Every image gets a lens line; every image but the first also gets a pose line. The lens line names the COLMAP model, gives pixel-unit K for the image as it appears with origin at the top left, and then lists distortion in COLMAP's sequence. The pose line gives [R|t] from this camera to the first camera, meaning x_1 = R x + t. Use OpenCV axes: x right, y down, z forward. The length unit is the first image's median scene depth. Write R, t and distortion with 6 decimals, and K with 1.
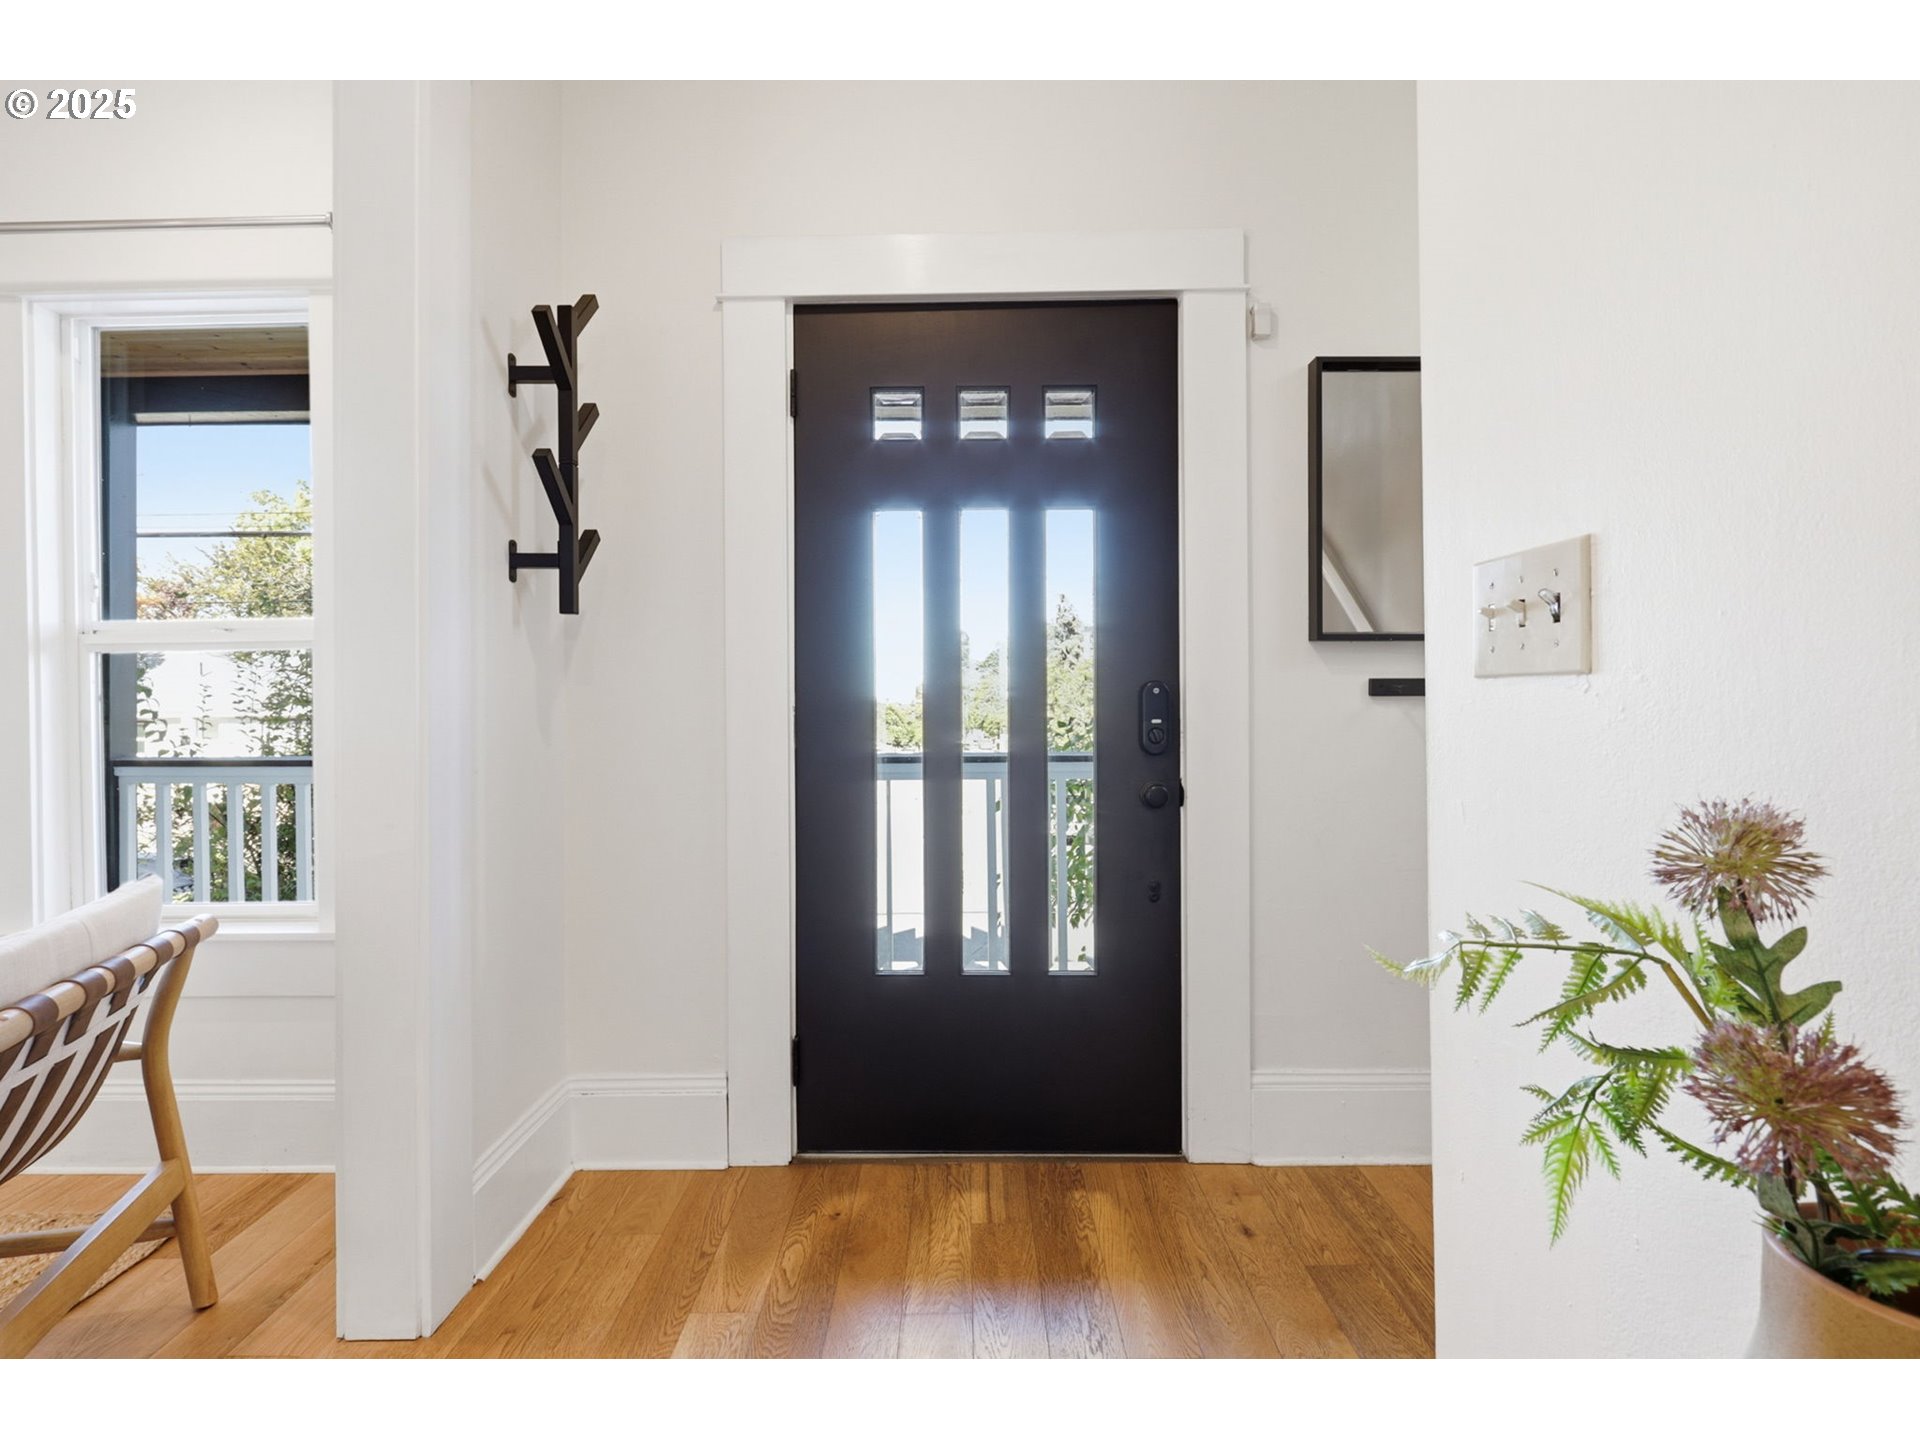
lens RADIAL K [[892.5, 0, 942.5], [0, 892.5, 714.9], [0, 0, 1]] dist [-0.002165, -0.000868]
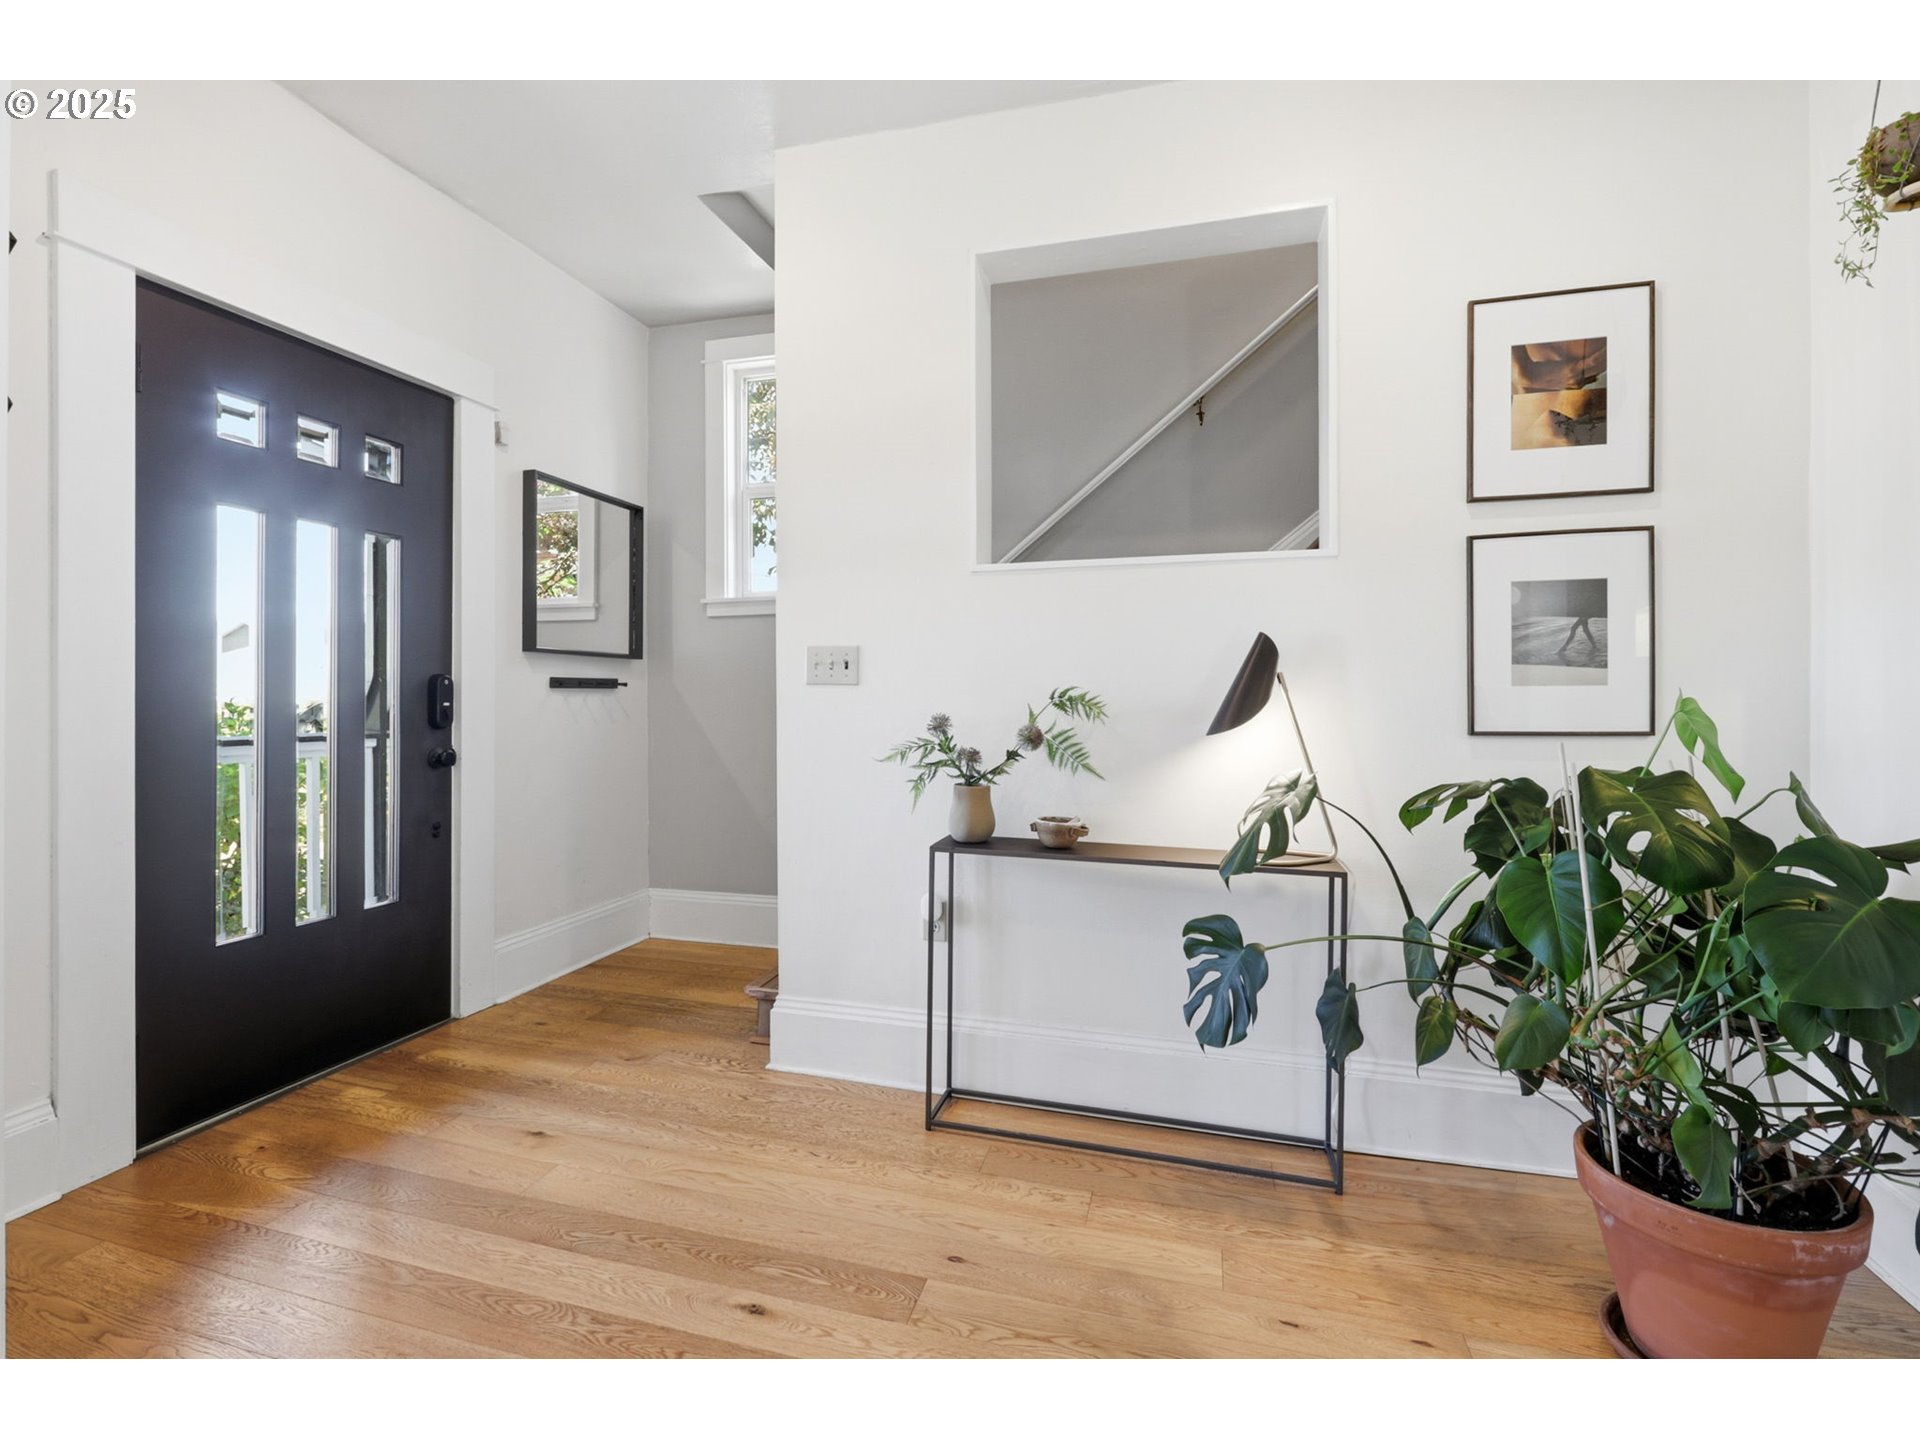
lens RADIAL K [[892.5, 0, 942.5], [0, 892.5, 714.9], [0, 0, 1]] dist [-0.002165, -0.000868]
pose [[0.274223, -0.016429, 0.961526, -0.861221], [-0.003903, 0.999827, 0.018197, -0.004767], [-0.961658, -0.008743, 0.274112, -0.109338]]
